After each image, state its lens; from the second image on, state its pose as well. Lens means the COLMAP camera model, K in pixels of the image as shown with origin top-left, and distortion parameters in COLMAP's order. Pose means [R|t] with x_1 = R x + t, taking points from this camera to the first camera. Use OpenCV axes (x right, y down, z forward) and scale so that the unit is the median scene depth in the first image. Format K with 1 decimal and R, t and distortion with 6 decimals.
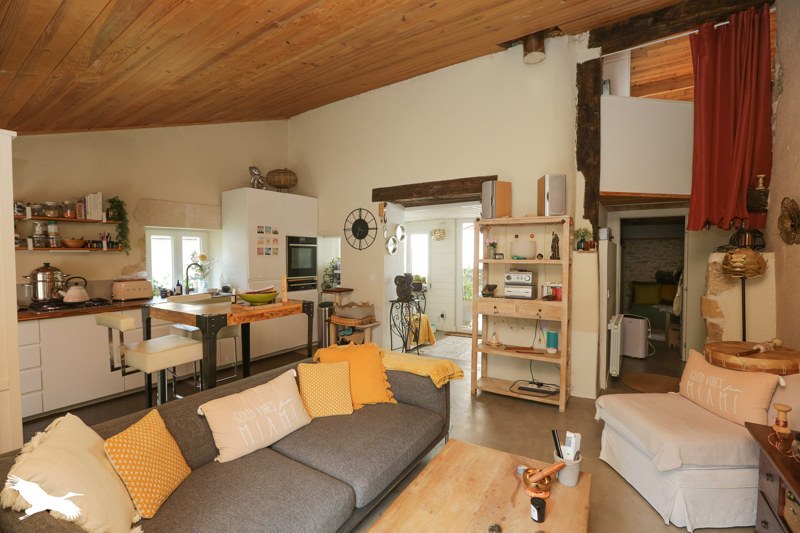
lens RADIAL K [[345.3, 0, 400.0], [0, 345.3, 266.5], [0, 0, 1]] dist [-0.000264, -0.000036]
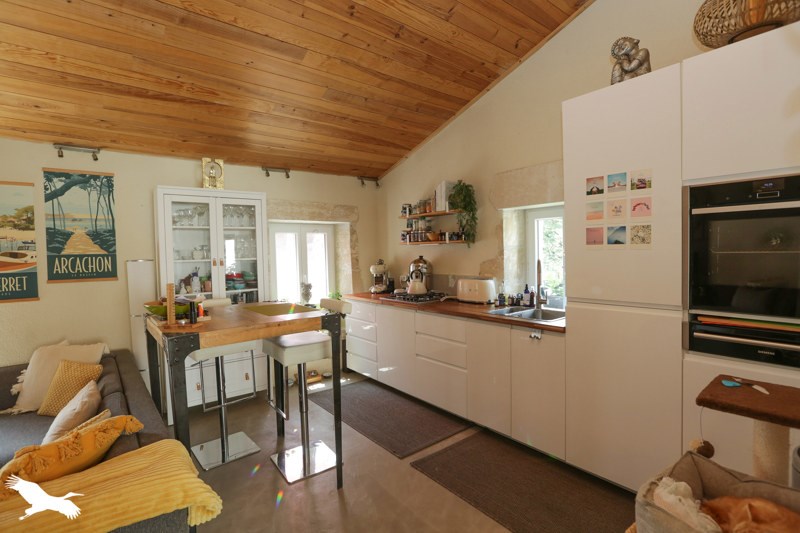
lens RADIAL K [[391.9, 0, 400.0], [0, 391.9, 266.5], [0, 0, 1]] dist [-0.001263, -0.000089]
pose [[-0.302962, 0.053717, -0.951487, 0.137712], [-0.003605, 0.998338, 0.057510, -0.033894], [0.952996, 0.020853, -0.302265, 0.921795]]
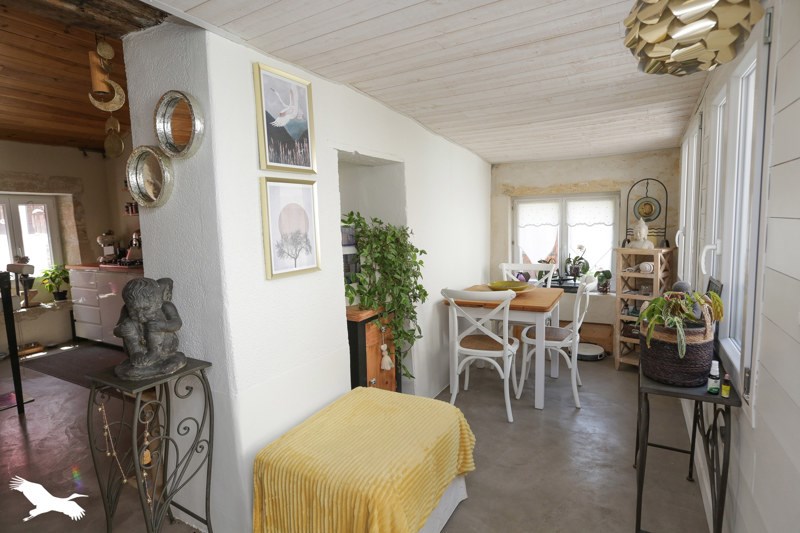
lens RADIAL K [[423.9, 0, 400.0], [0, 423.9, 266.5], [0, 0, 1]] dist [0.000639, -0.000059]
pose [[0.076287, 0.113831, -0.990567, 0.382859], [0.005635, 0.993397, 0.114591, -0.023502], [0.997070, -0.014324, 0.075141, 1.253352]]
